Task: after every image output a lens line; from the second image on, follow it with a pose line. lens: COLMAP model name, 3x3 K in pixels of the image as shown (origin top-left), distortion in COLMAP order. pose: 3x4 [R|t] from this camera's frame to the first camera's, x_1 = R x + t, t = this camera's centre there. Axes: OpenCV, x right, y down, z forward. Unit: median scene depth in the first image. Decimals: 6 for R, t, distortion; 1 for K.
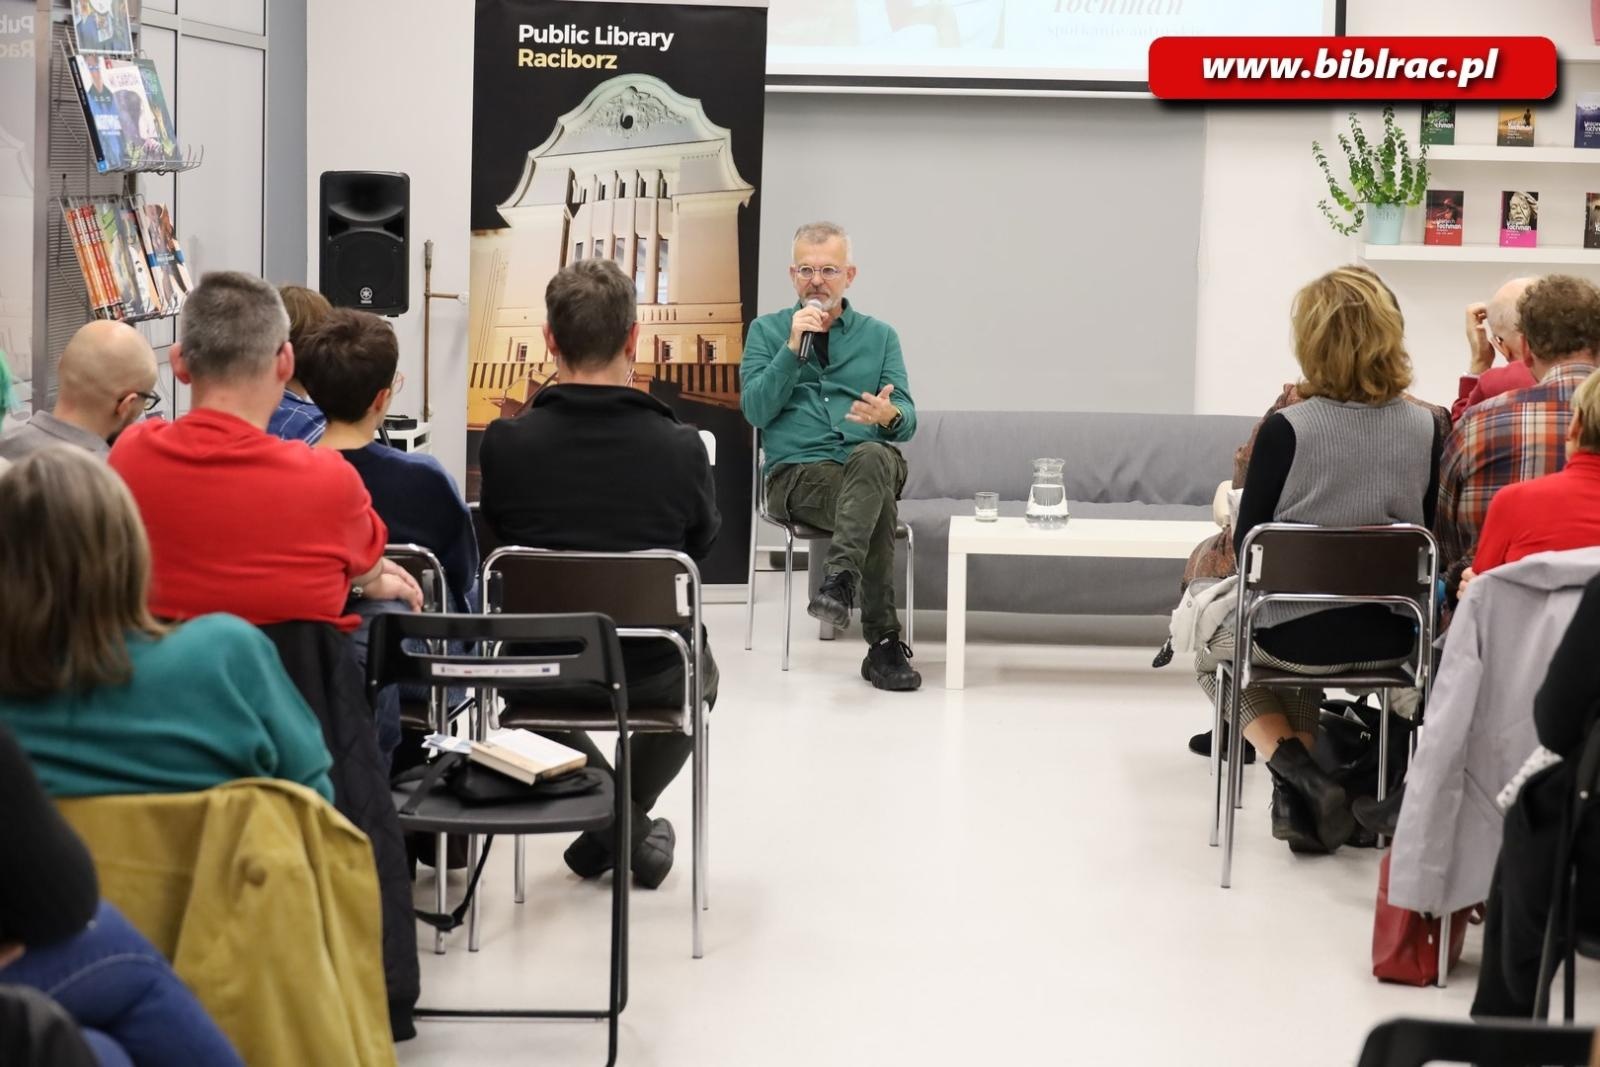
lens RADIAL K [[3062.8, 0, 794.5], [0, 3062.8, 545.8], [0, 0, 1]] dist [-0.120215, 0.000000]
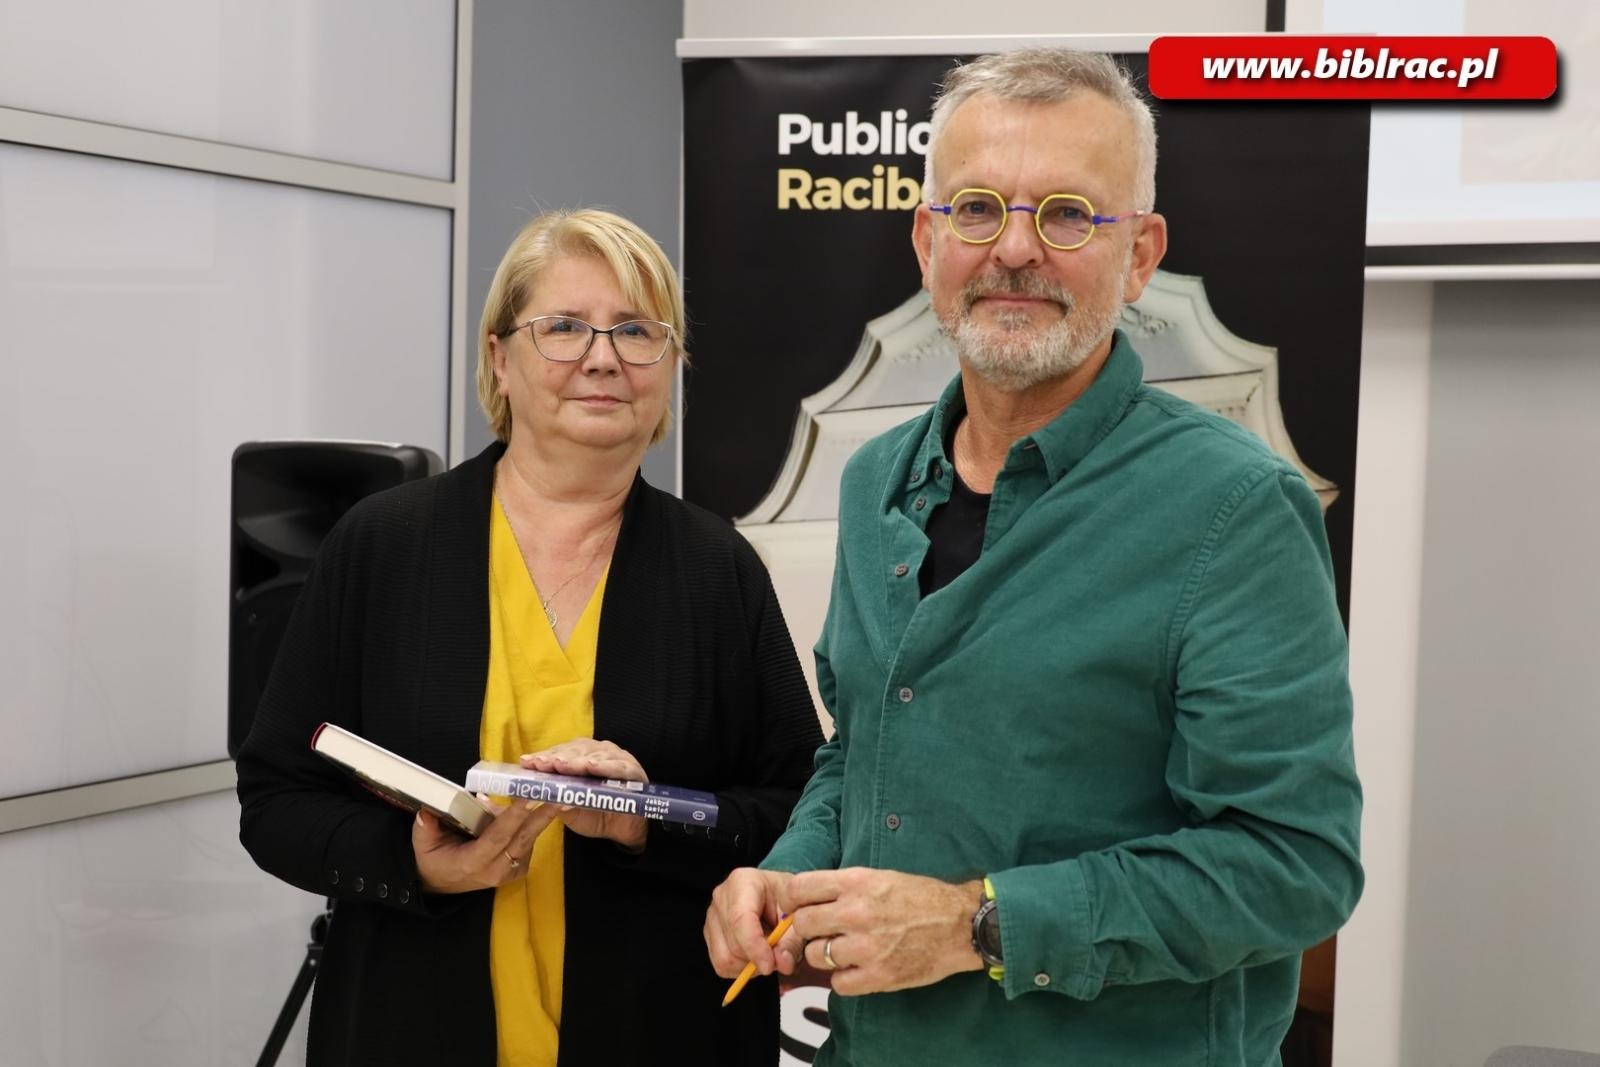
lens RADIAL K [[2211.3, 0, 798.3], [0, 2211.3, 526.0], [0, 0, 1]] dist [-0.024602, 0.000000]
pose [[0.899289, 0.022727, -0.436765, 0.053657], [-0.057214, 0.996180, -0.065967, -0.089418], [0.433597, 0.084312, 0.897154, 0.711113]]
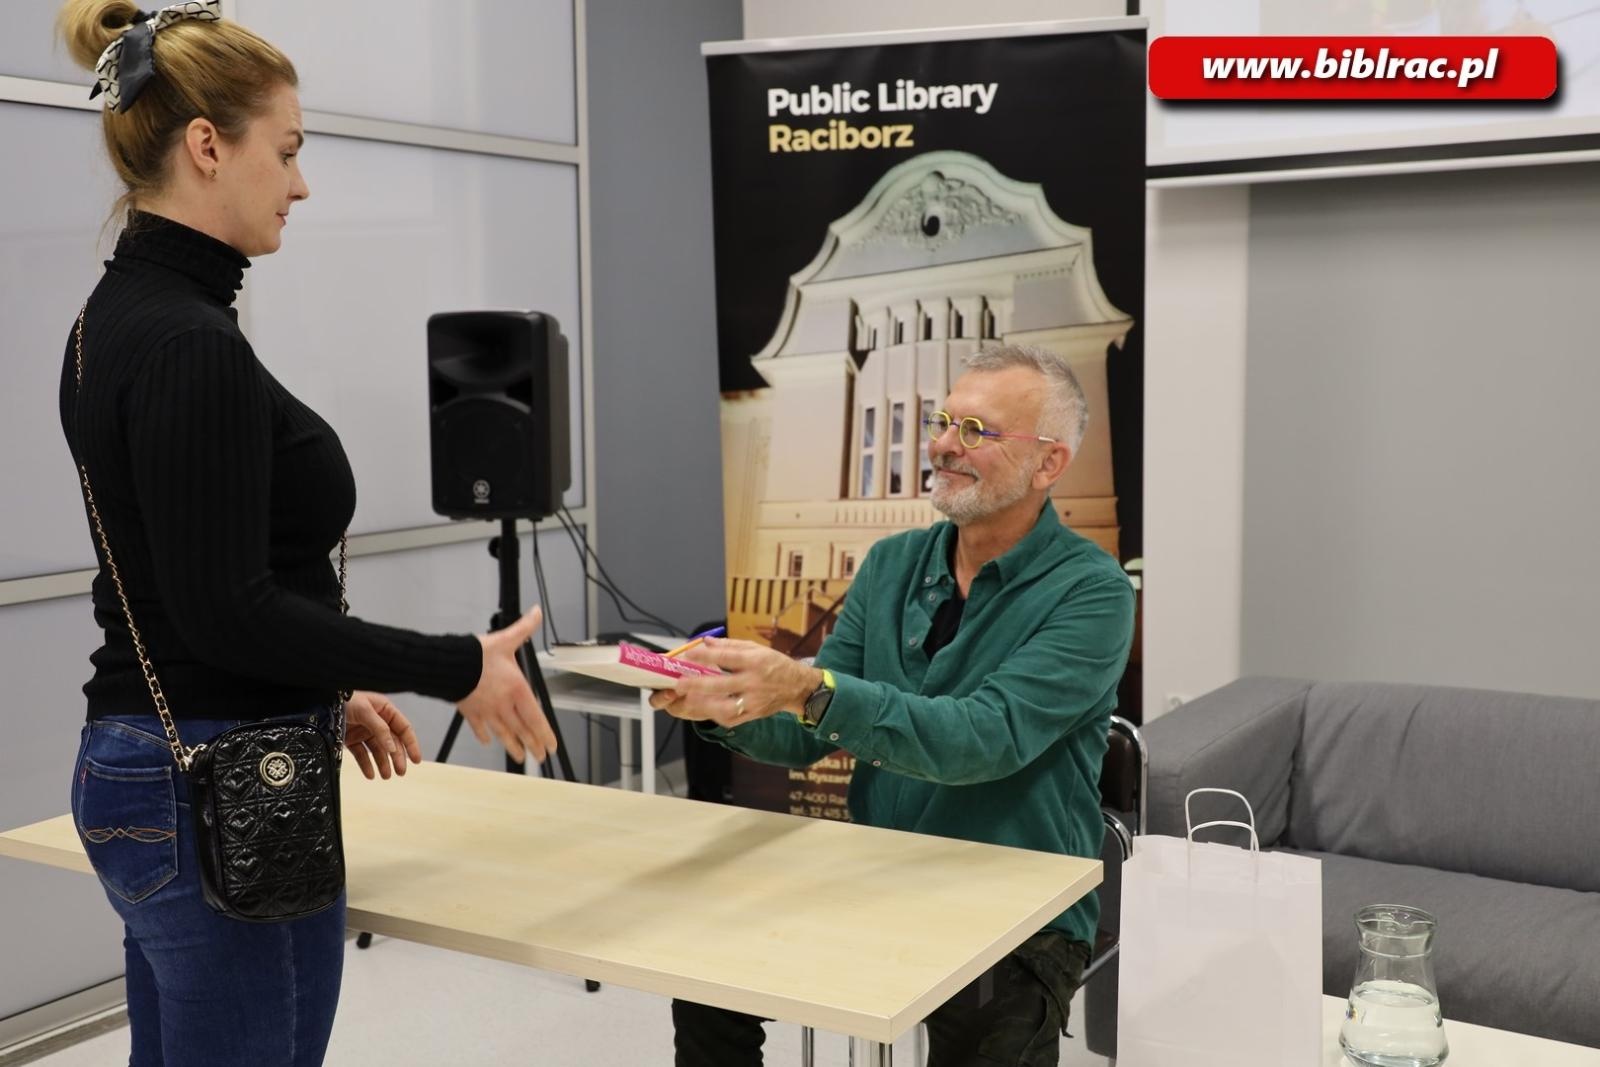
lens RADIAL K [[1754.0, 0, 800.5], [0, 1754.0, 539.3], [0, 0, 1]] dist [0.030767, 0.000000]
pose [[0.860806, 0.028185, -0.508152, 0.117892], [-0.032185, 0.999481, 0.000914, -0.070204], [0.507915, 0.015568, 0.861267, 0.659808]]
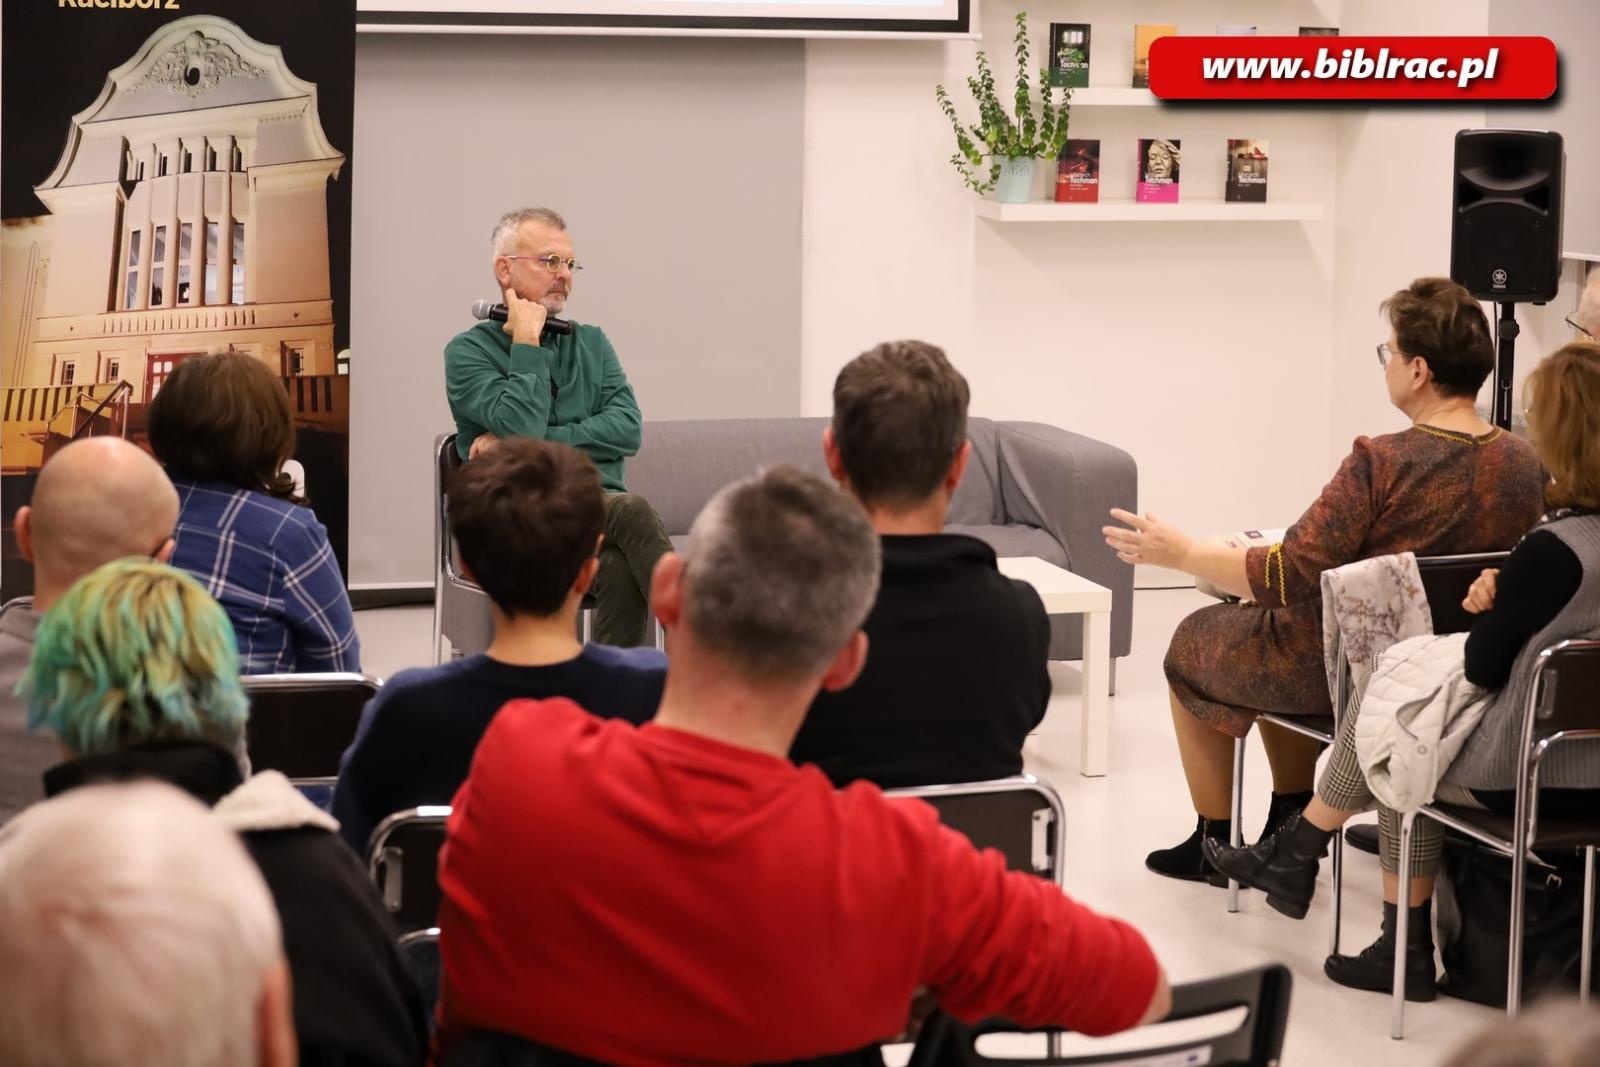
lens RADIAL K [[3062.8, 0, 741.1], [0, 3062.8, 556.6], [0, 0, 1]] dist [-0.120215, 0.000000]
pose [[0.953009, -0.054734, 0.297958, -0.161342], [0.044263, 0.998146, 0.041780, -0.041735], [-0.299692, -0.026629, 0.953664, 0.206468]]
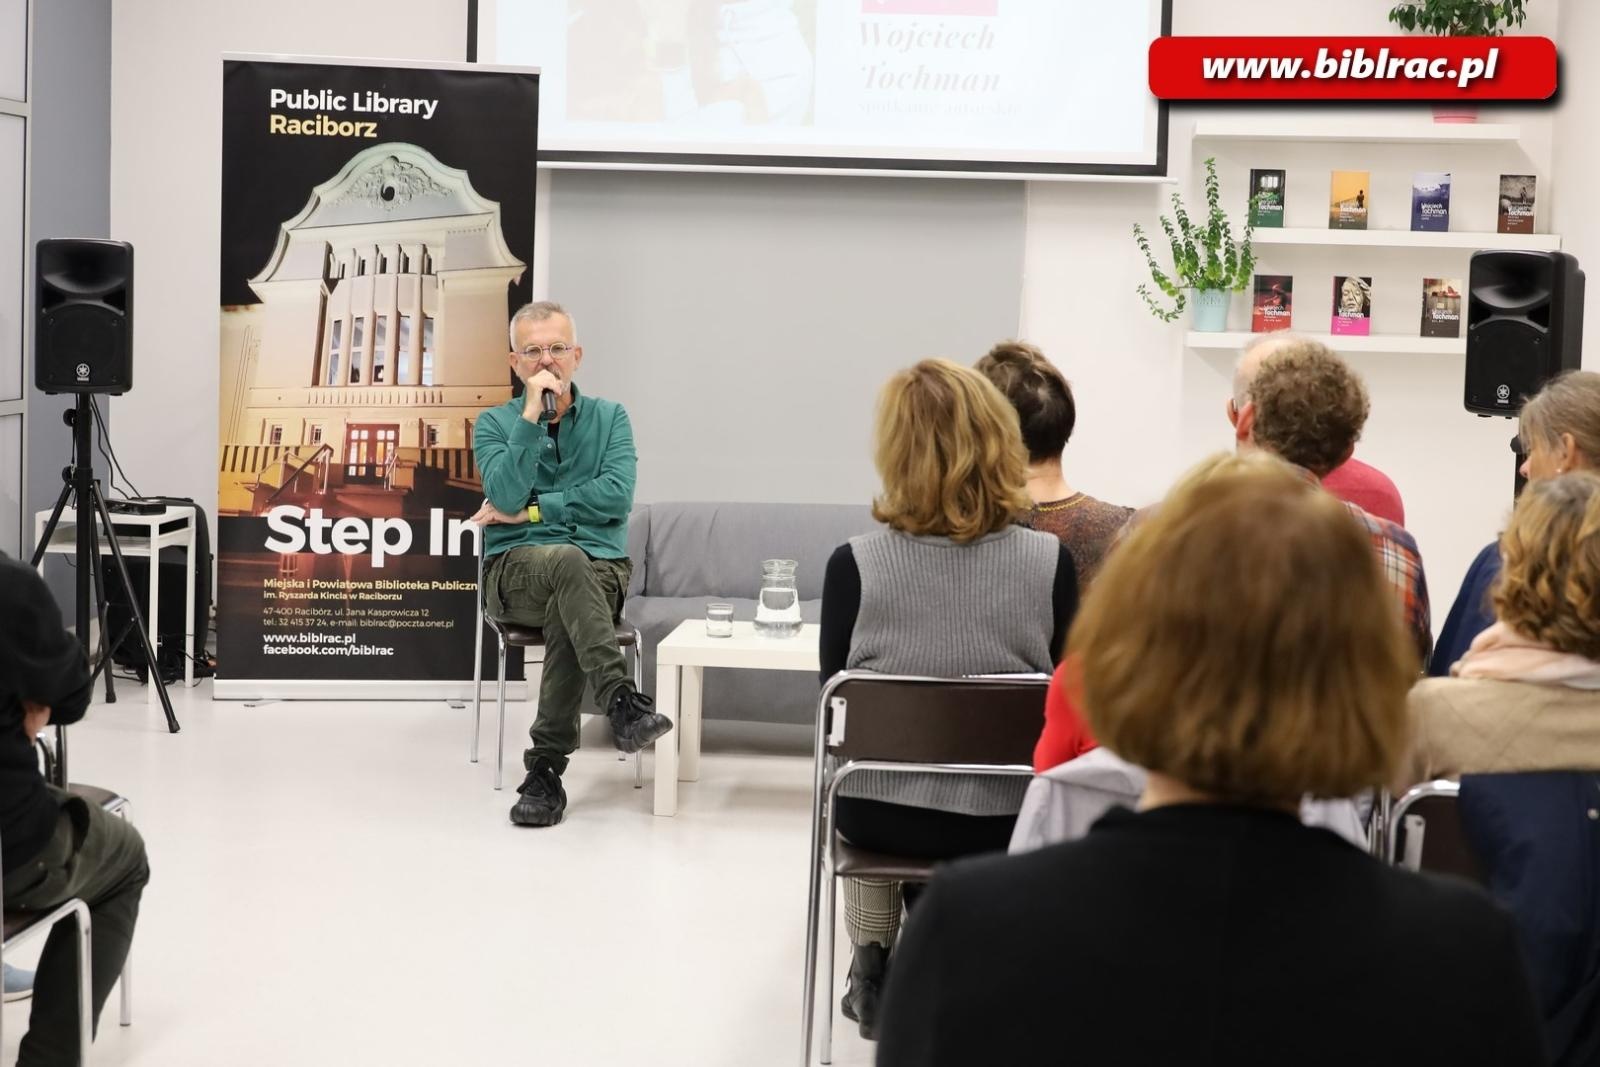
lens RADIAL K [[2548.0, 0, 796.7], [0, 2548.0, 524.6], [0, 0, 1]] dist [-0.057447, 0.000000]
pose [[0.999504, 0.012357, -0.028960, 0.096698], [-0.013164, 0.999525, -0.027870, -0.015673], [0.028601, 0.028238, 0.999192, 0.218536]]
